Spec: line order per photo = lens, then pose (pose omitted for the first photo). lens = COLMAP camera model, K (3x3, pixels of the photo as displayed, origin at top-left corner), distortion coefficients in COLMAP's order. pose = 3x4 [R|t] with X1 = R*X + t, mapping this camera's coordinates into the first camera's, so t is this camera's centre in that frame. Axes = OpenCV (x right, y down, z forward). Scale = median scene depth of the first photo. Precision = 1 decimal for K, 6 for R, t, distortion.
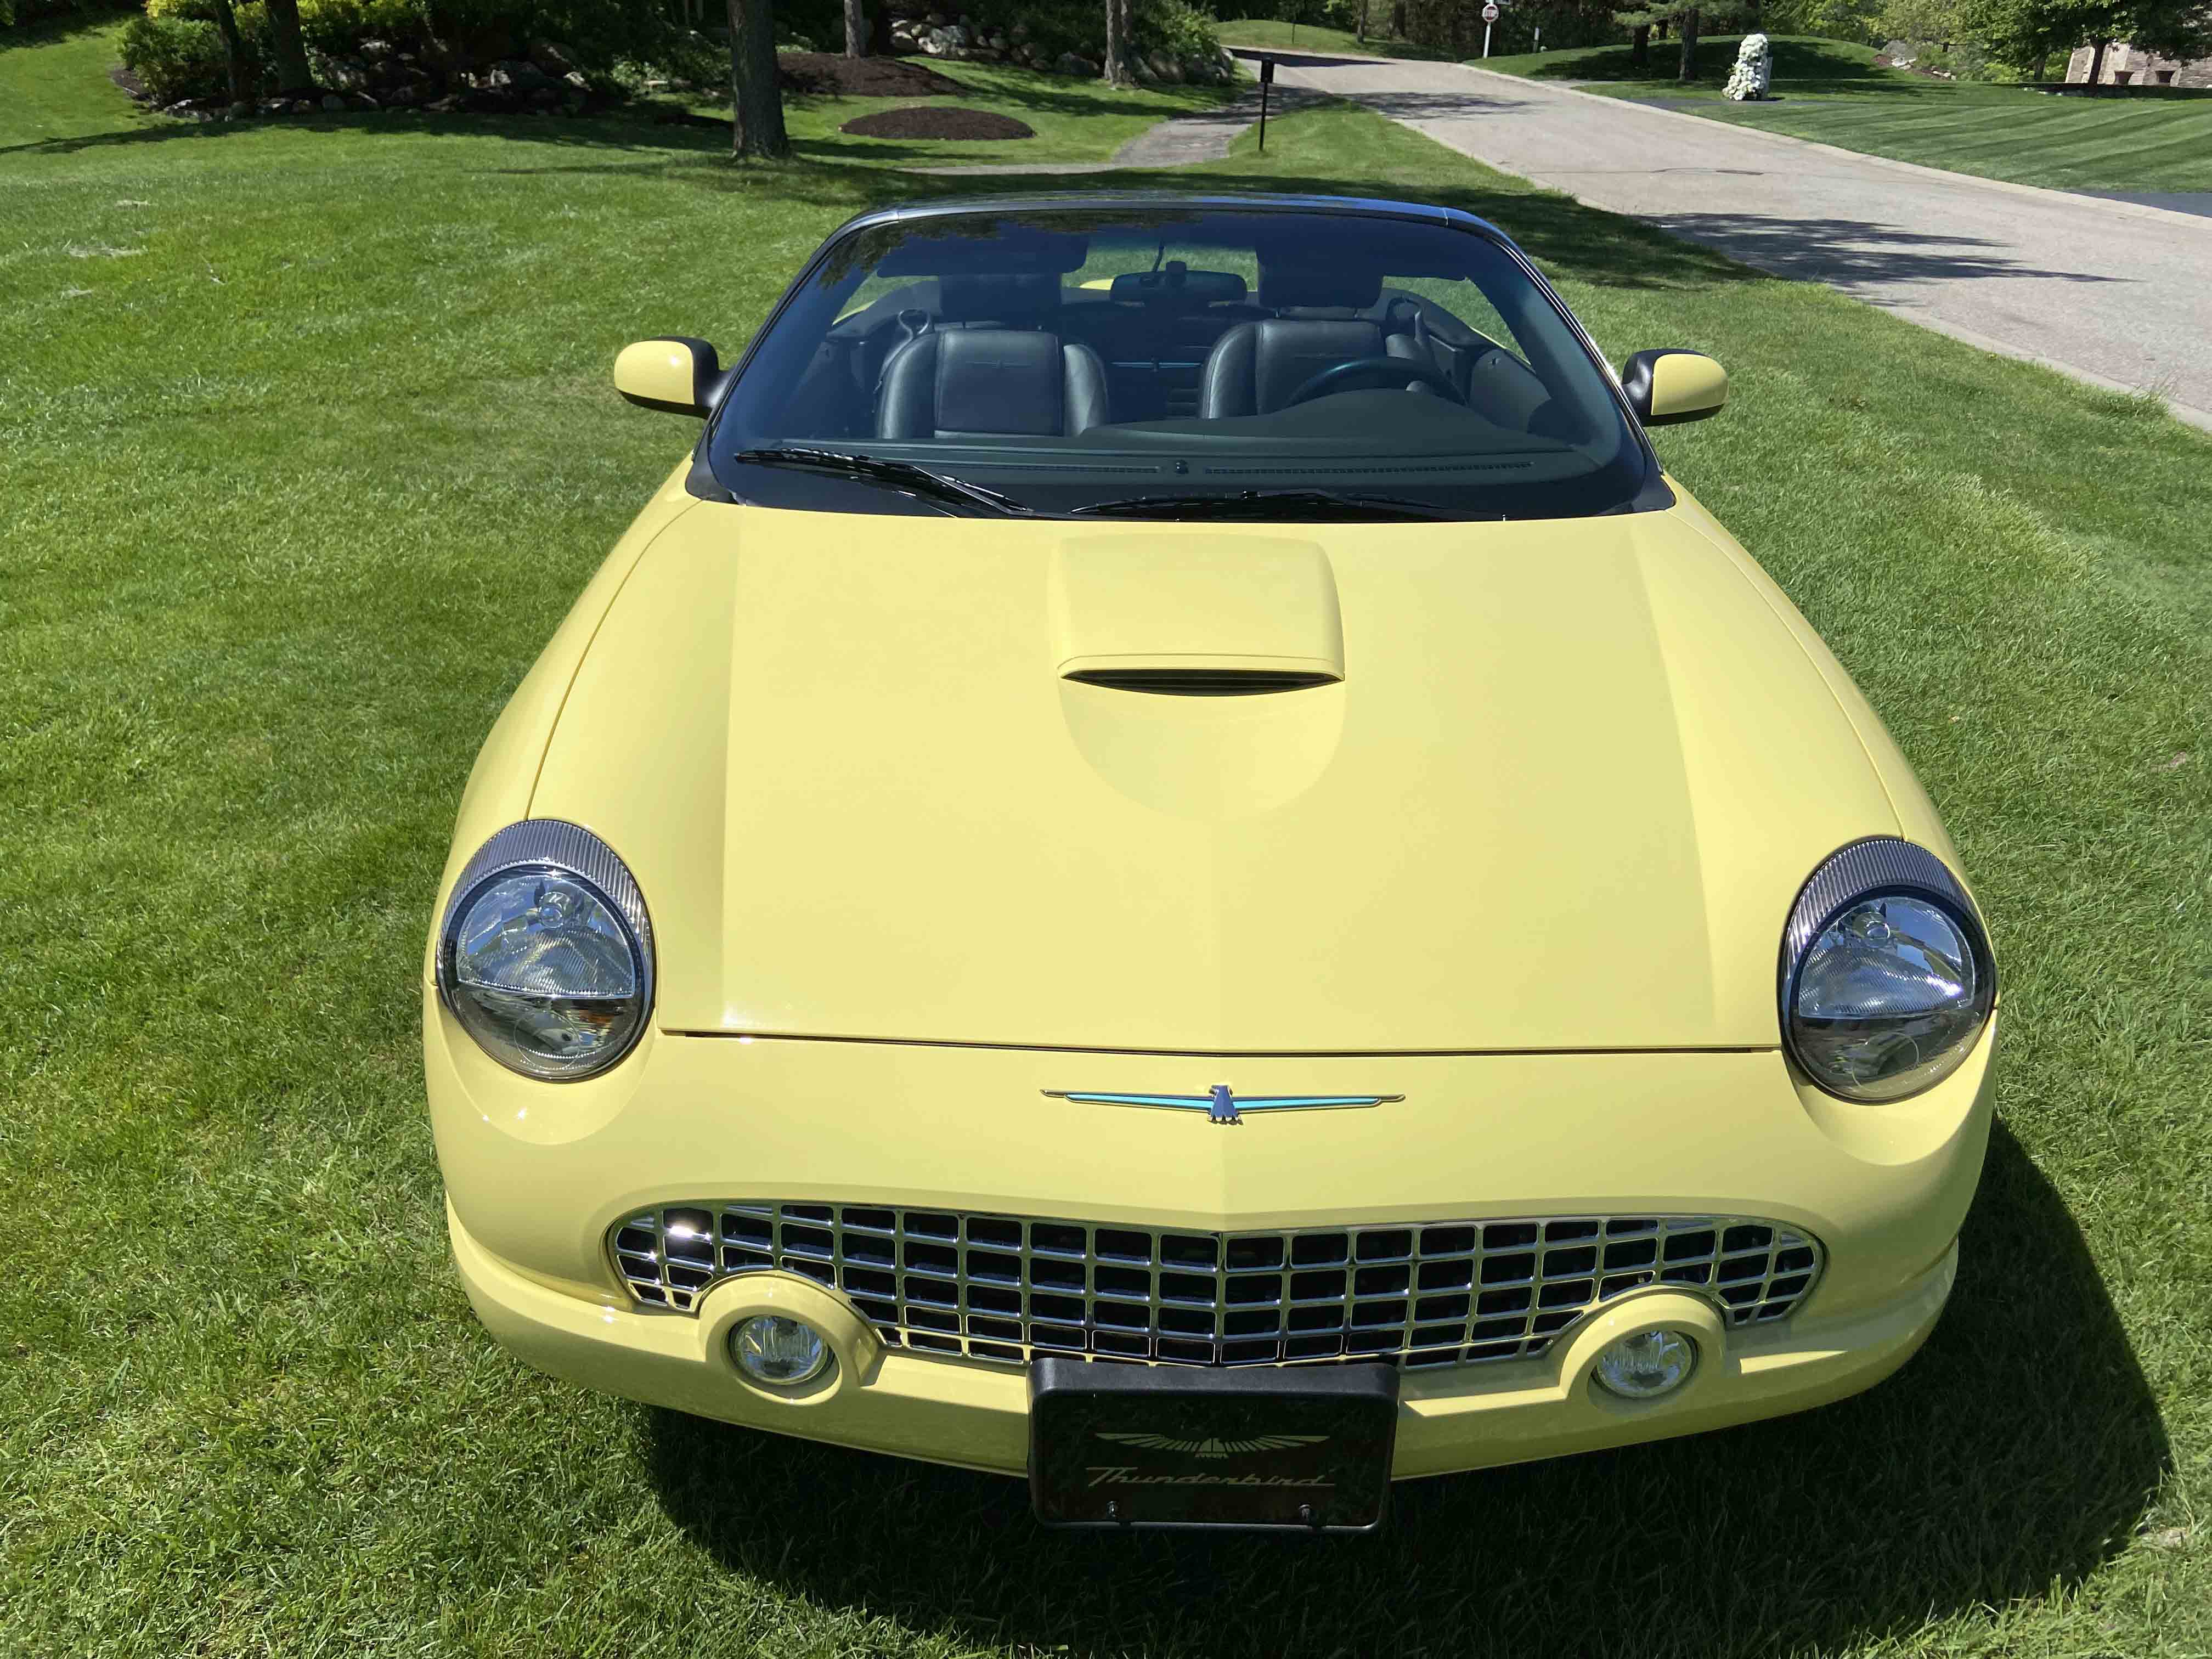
lens RADIAL K [[1688.5, 0, 1122.7], [0, 1688.5, 794.0], [0, 0, 1]] dist [0.072222, -0.092977]
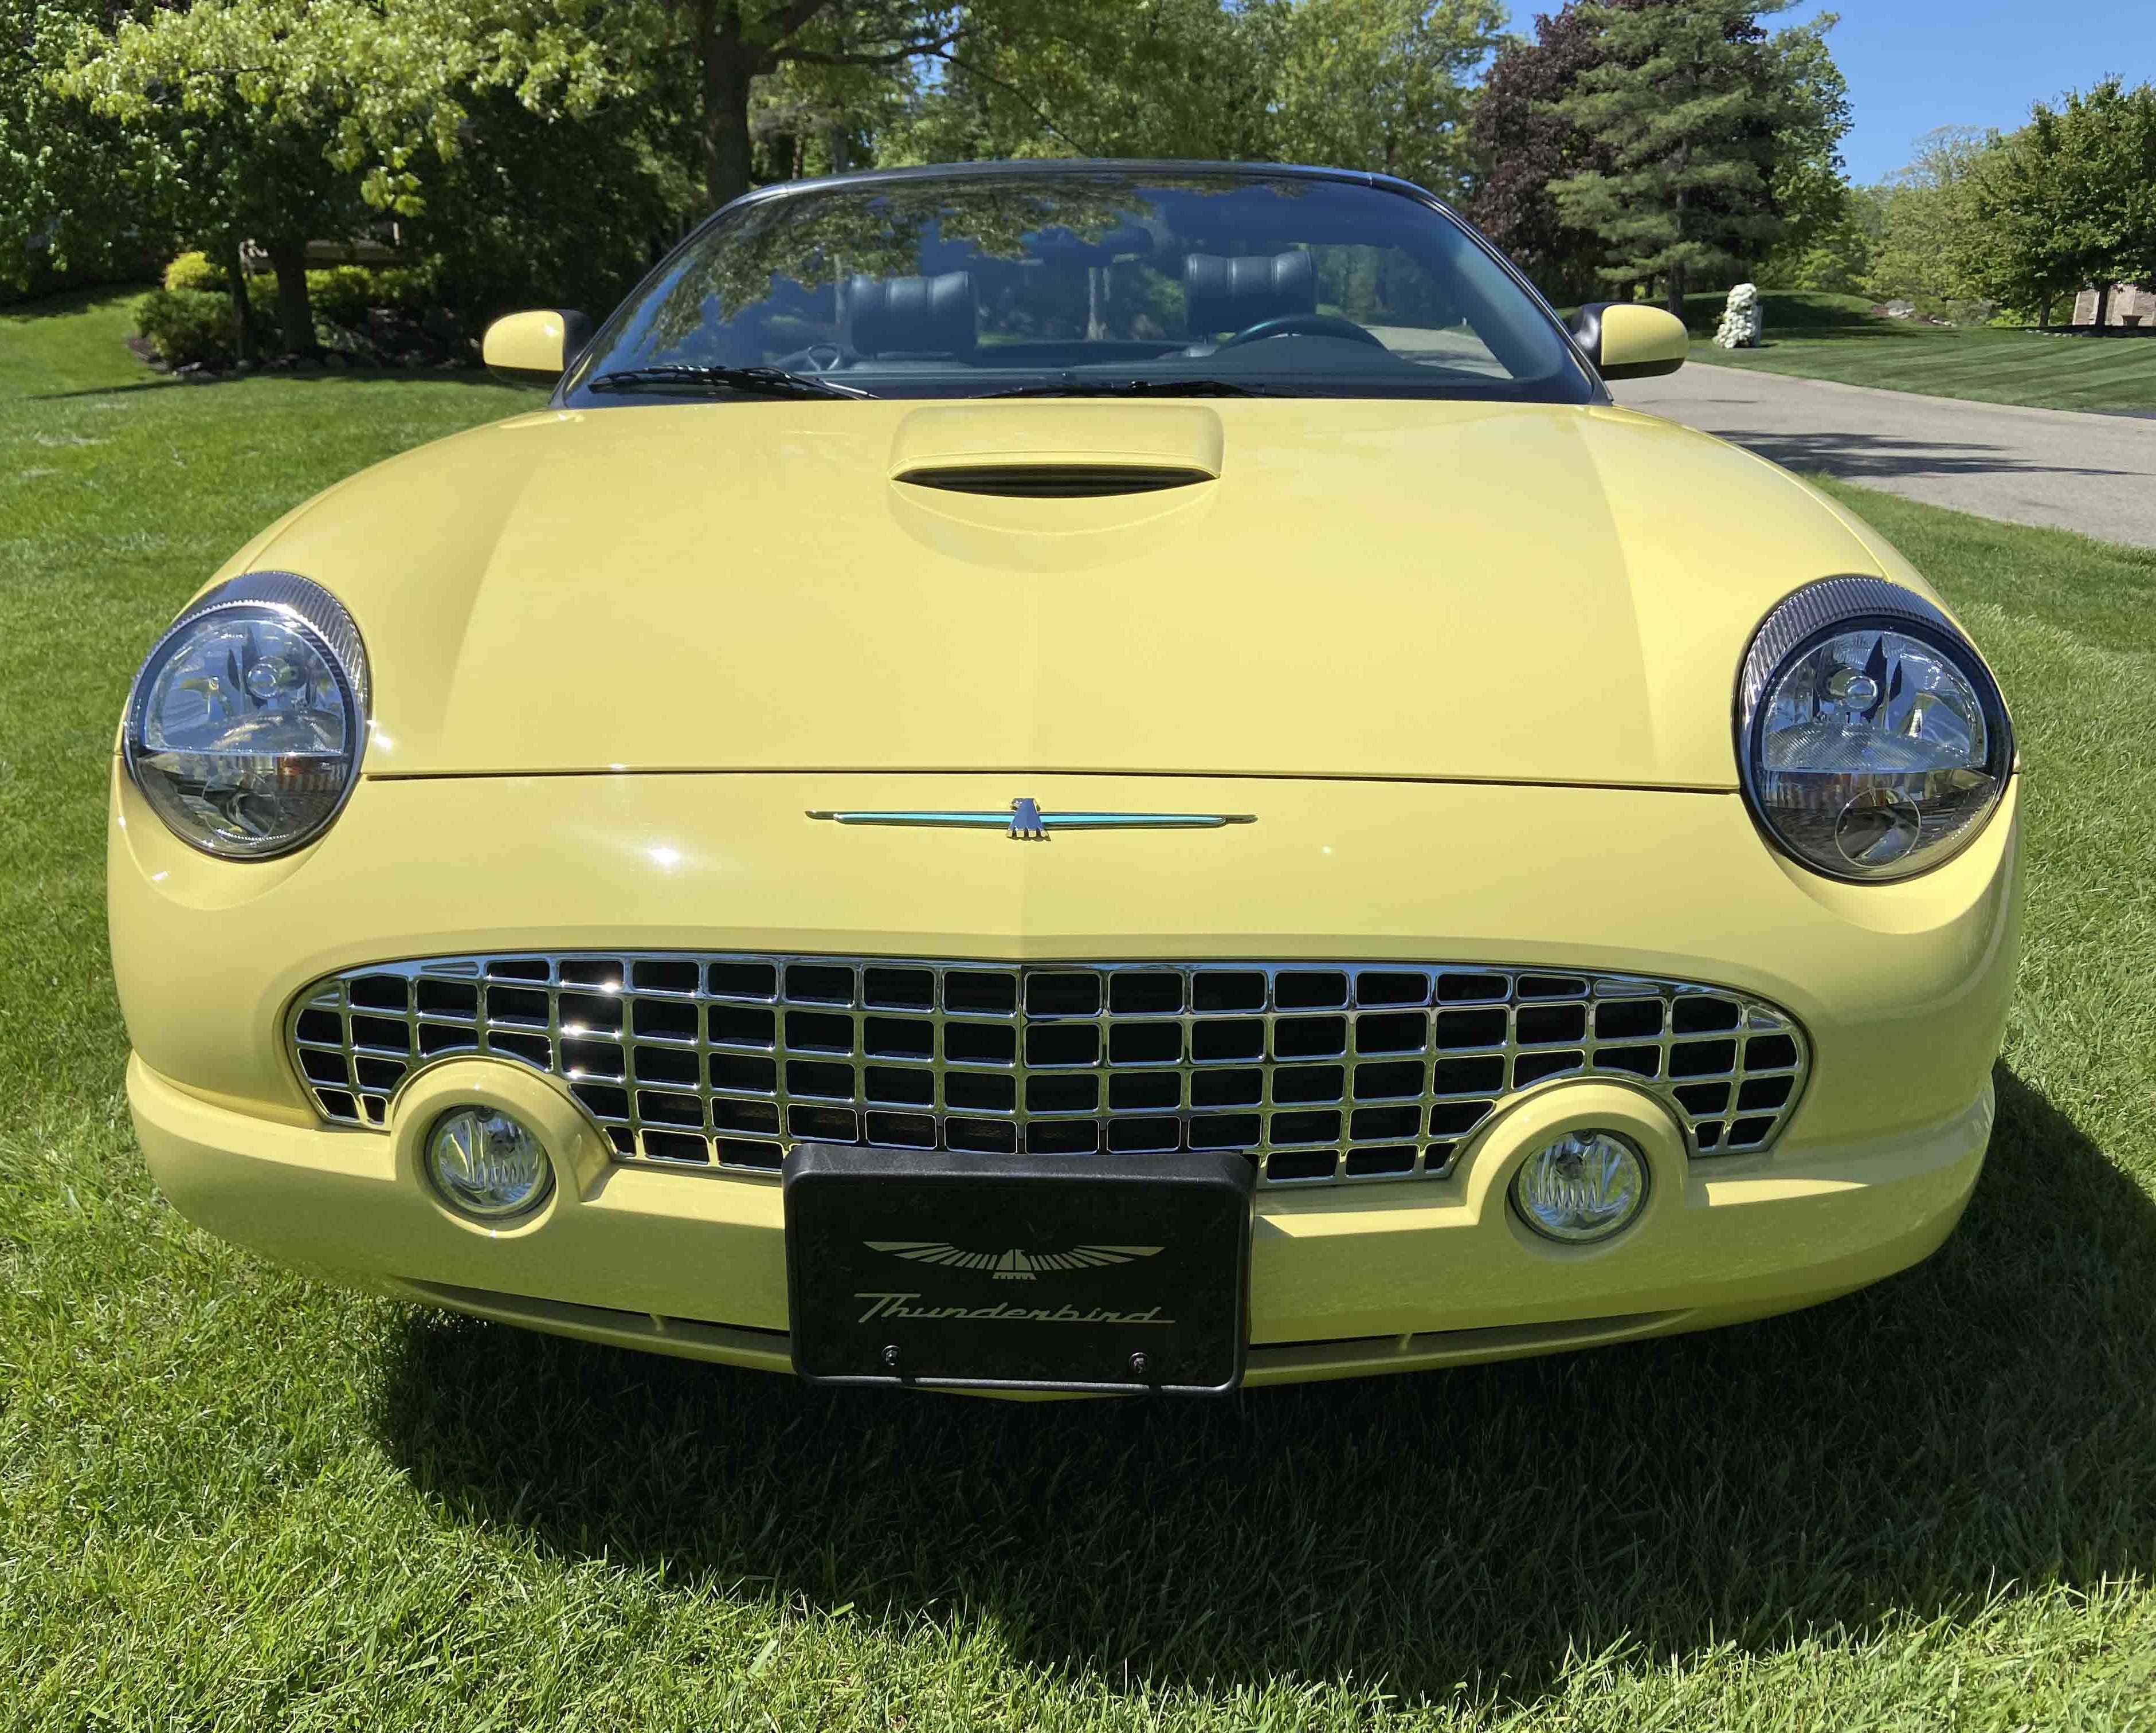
lens RADIAL K [[1755.4, 0, 1020.7], [0, 1755.4, 791.1], [0, 0, 1]] dist [0.073791, -0.095949]
pose [[0.998616, -0.004330, -0.052423, 0.084675], [-0.003875, 0.987845, -0.155394, 0.253436], [0.052459, 0.155382, 0.986461, 0.147134]]
